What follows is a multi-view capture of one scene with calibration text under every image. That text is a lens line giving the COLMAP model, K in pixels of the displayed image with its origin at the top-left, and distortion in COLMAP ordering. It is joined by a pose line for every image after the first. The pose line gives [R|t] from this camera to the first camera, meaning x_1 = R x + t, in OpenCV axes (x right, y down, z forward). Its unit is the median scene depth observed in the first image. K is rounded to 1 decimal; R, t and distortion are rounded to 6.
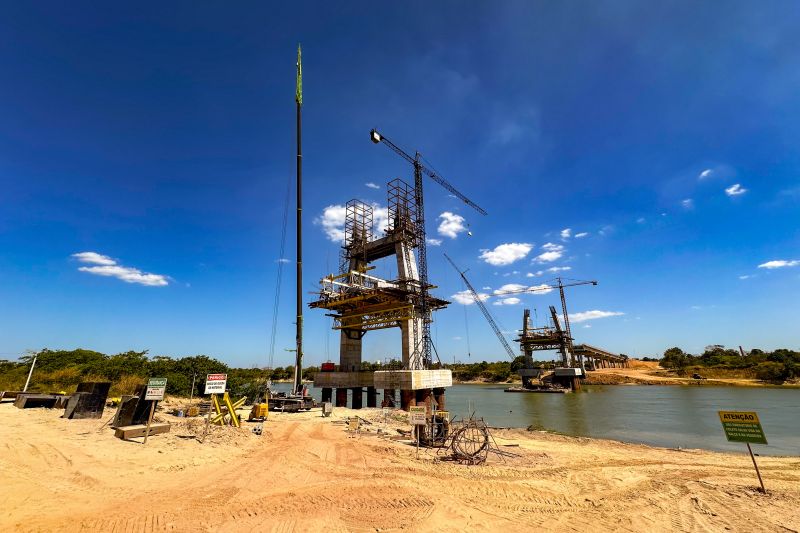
lens RADIAL K [[329.9, 0, 396.7], [0, 329.9, 262.0], [0, 0, 1]] dist [-0.009041, -0.000319]
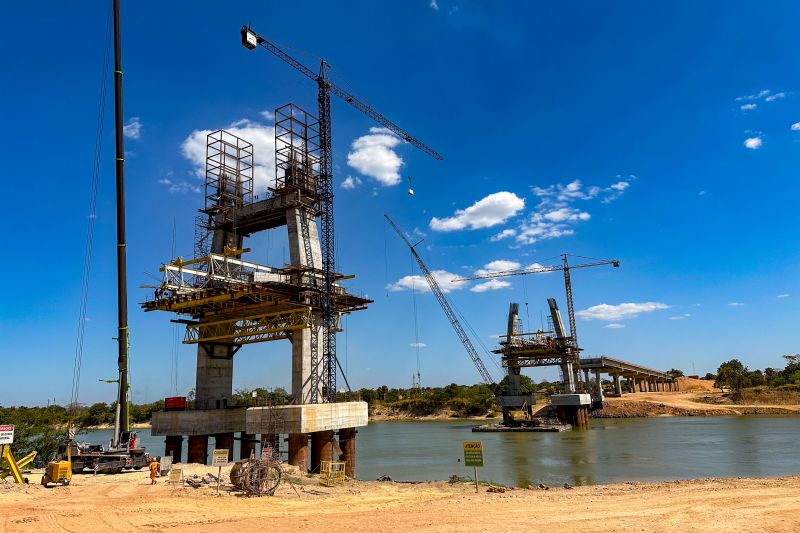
lens RADIAL K [[576.2, 0, 408.7], [0, 576.2, 263.9], [0, 0, 1]] dist [0.058994, -0.066768]
pose [[0.988155, 0.011263, 0.153047, 0.058843], [-0.024456, 0.996115, 0.084595, -0.051686], [-0.151499, -0.087336, 0.984592, -0.139851]]
